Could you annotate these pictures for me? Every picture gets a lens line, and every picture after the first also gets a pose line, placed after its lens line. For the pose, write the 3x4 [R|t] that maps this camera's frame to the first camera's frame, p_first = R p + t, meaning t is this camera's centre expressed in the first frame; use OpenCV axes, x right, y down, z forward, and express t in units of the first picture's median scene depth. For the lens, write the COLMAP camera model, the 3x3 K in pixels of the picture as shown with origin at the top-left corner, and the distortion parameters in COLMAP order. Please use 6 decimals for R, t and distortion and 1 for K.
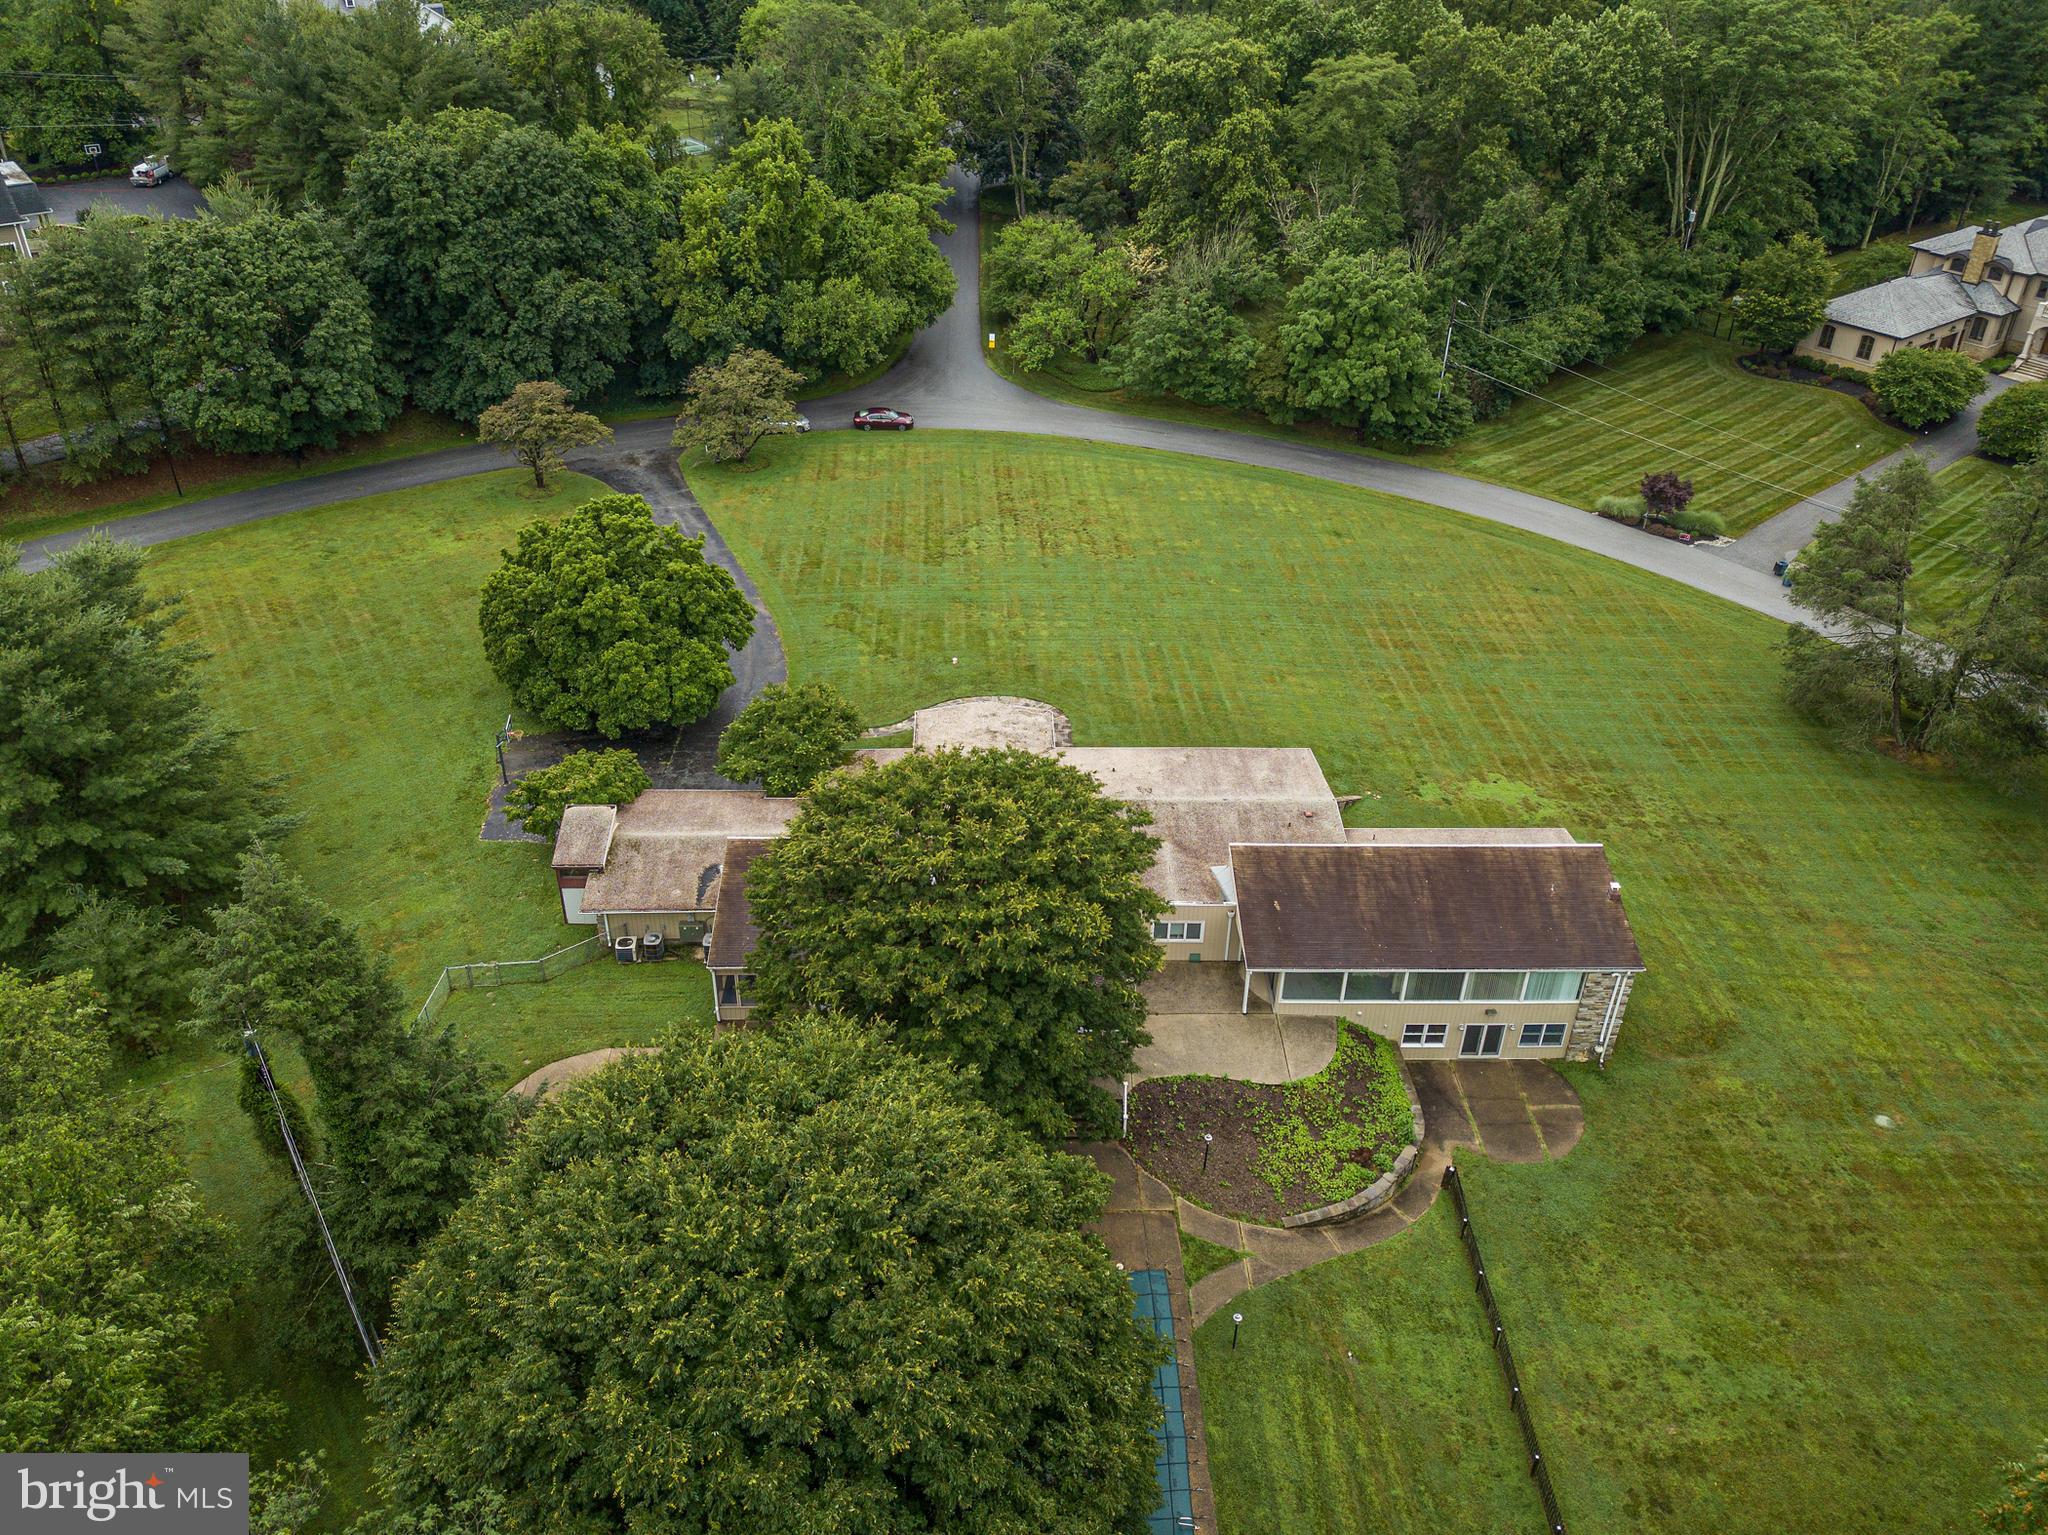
lens RADIAL K [[1594.5, 0, 1026.3], [0, 1594.5, 691.4], [0, 0, 1]] dist [0.000275, 0.010033]
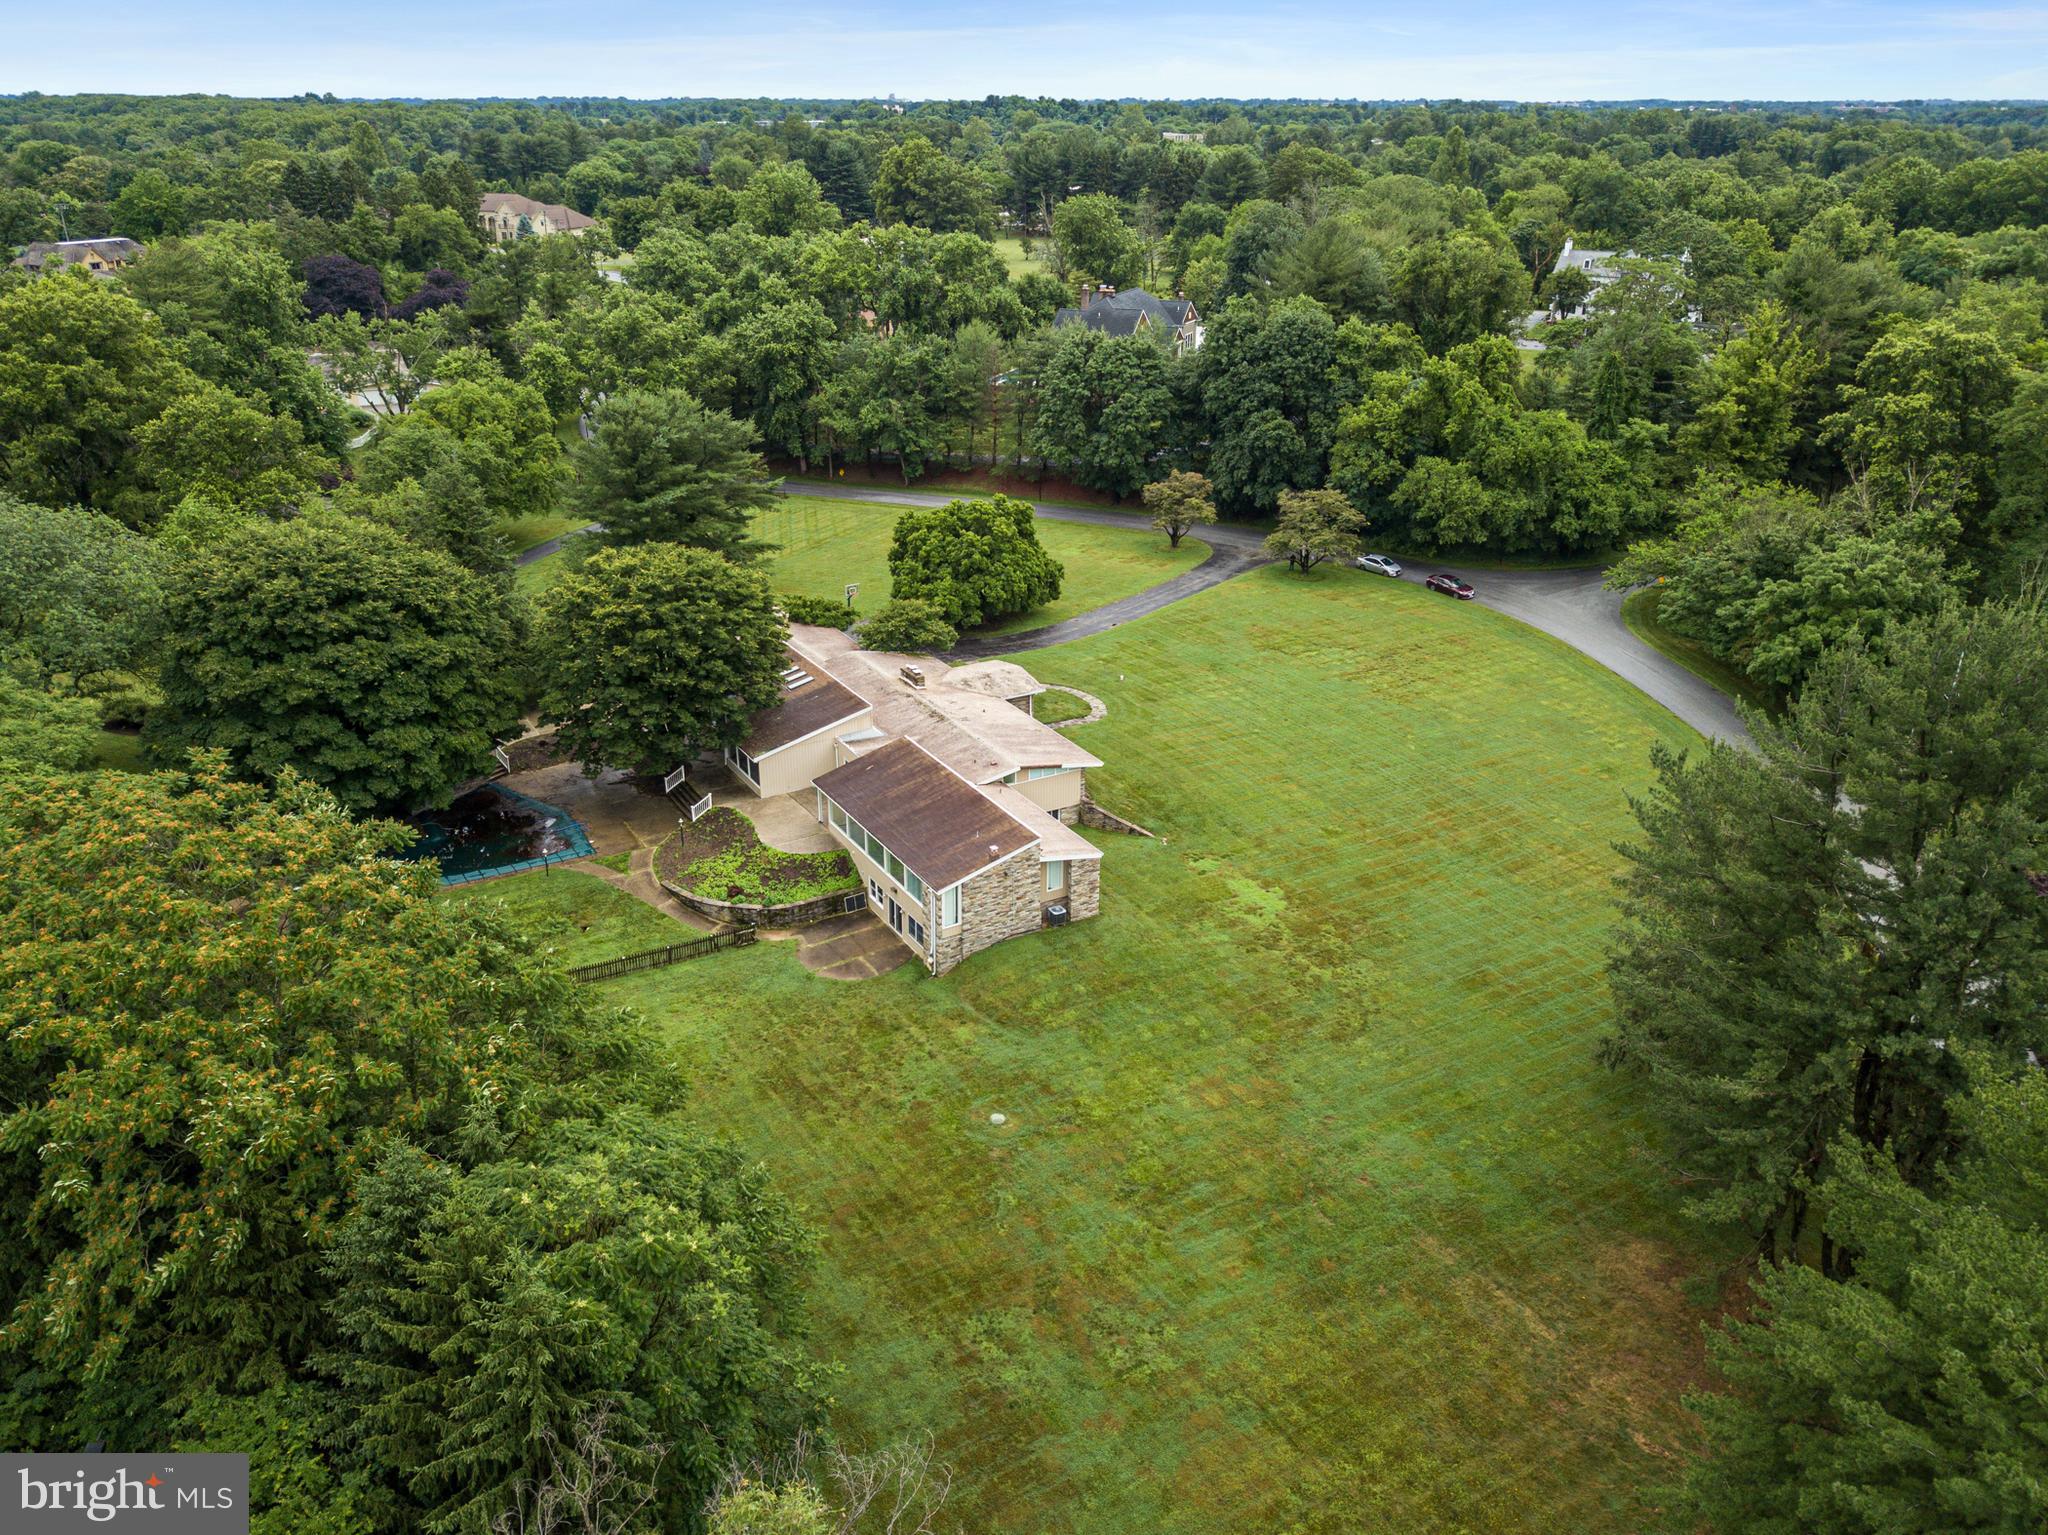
lens RADIAL K [[1560.1, 0, 1017.8], [0, 1560.1, 708.3], [0, 0, 1]] dist [0.002499, -0.000761]
pose [[0.496476, 0.313263, -0.809554, 0.754494], [-0.440281, 0.894623, 0.076170, -0.044232], [0.748107, 0.318615, 0.582083, 0.155174]]
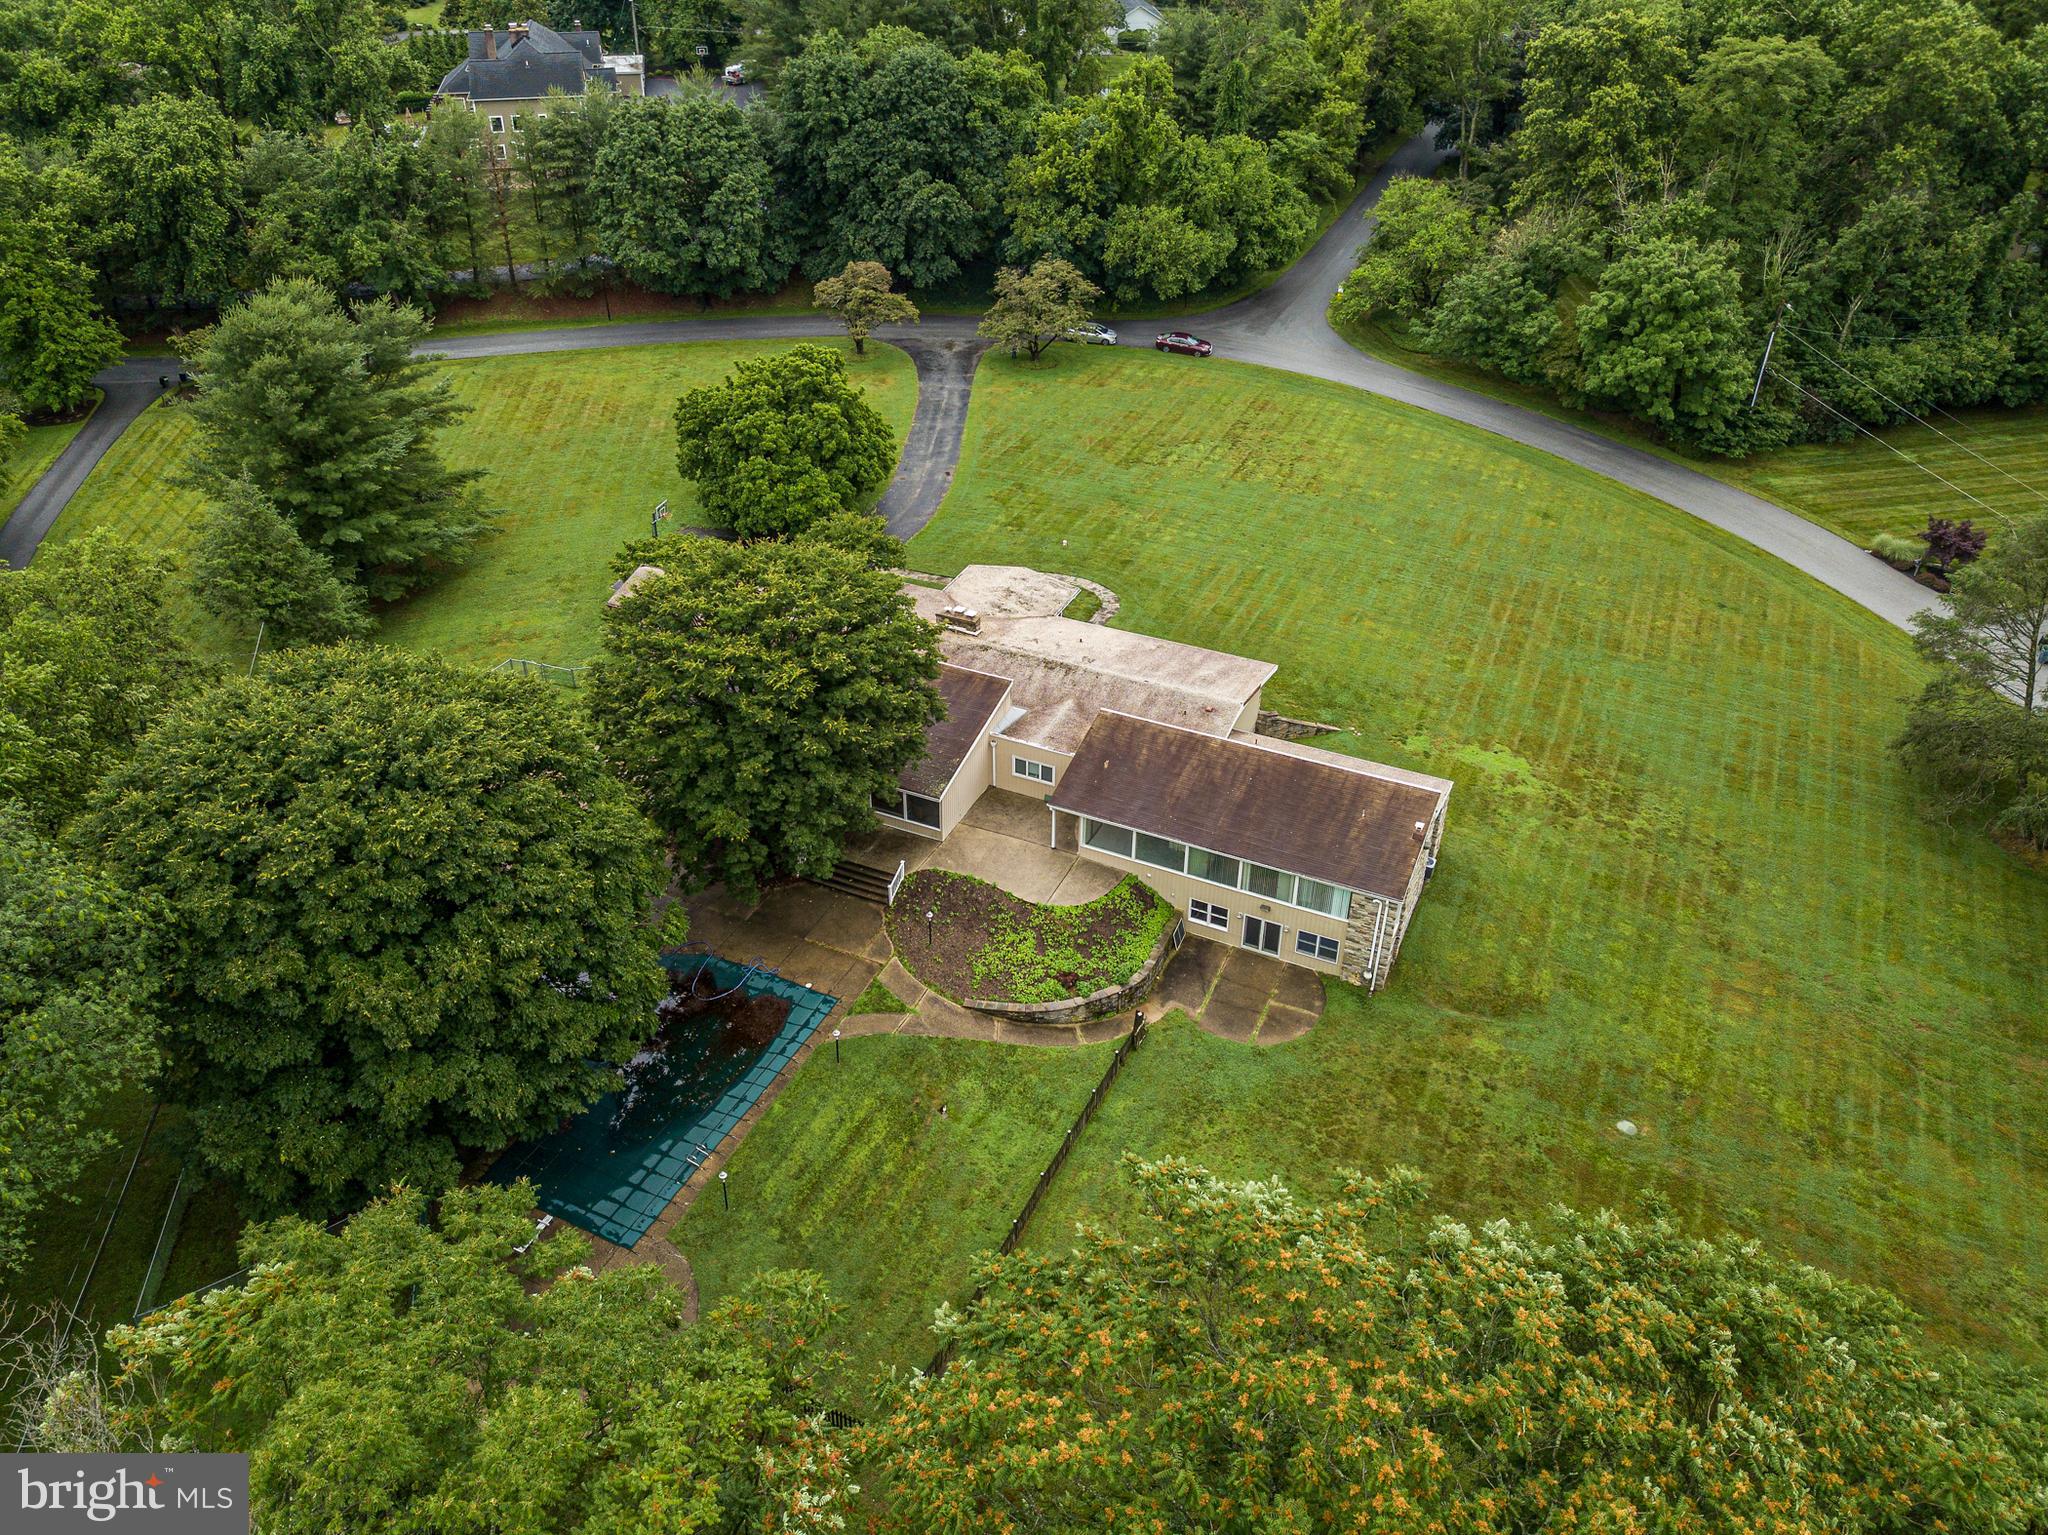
lens RADIAL K [[1593.9, 0, 1005.7], [0, 1593.9, 699.0], [0, 0, 1]] dist [-0.000882, 0.002420]
pose [[0.897863, 0.225588, -0.378091, 0.284321], [-0.217640, 0.973912, 0.064248, 0.019733], [0.382721, 0.024602, 0.923536, -0.027863]]
